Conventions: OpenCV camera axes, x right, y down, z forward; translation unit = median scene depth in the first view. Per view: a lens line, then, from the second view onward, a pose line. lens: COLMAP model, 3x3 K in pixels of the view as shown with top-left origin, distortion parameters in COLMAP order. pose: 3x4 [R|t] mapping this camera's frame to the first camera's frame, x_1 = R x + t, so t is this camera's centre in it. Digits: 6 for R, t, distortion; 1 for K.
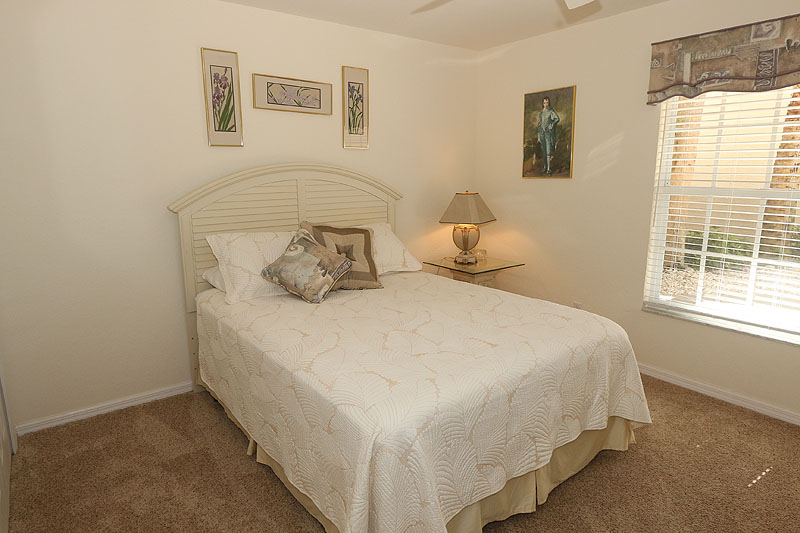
lens RADIAL K [[496.0, 0, 400.0], [0, 496.0, 267.0], [0, 0, 1]] dist [0.005492, -0.001491]
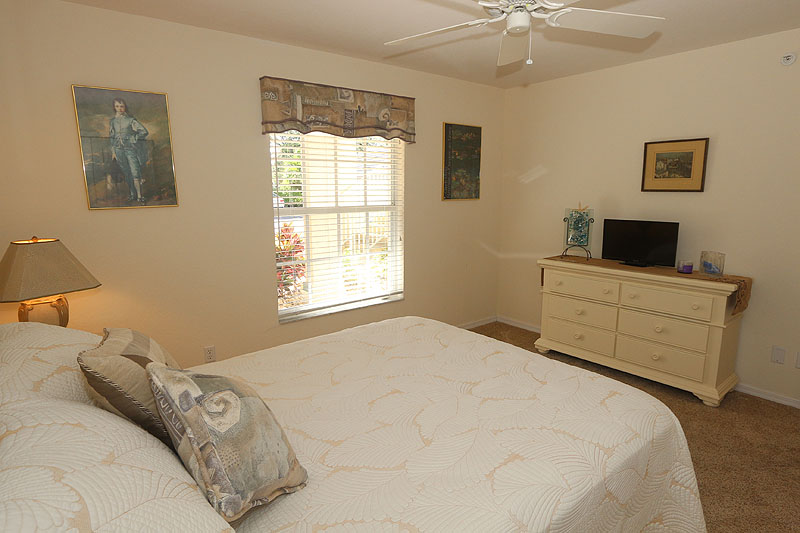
lens RADIAL K [[454.9, 0, 399.9], [0, 454.9, 266.4], [0, 0, 1]] dist [-0.001273, -0.001023]
pose [[-0.034128, -0.167249, 0.985324, -0.515605], [0.204493, 0.963871, 0.170691, -0.163368], [-0.978273, 0.207317, 0.001306, 0.789895]]
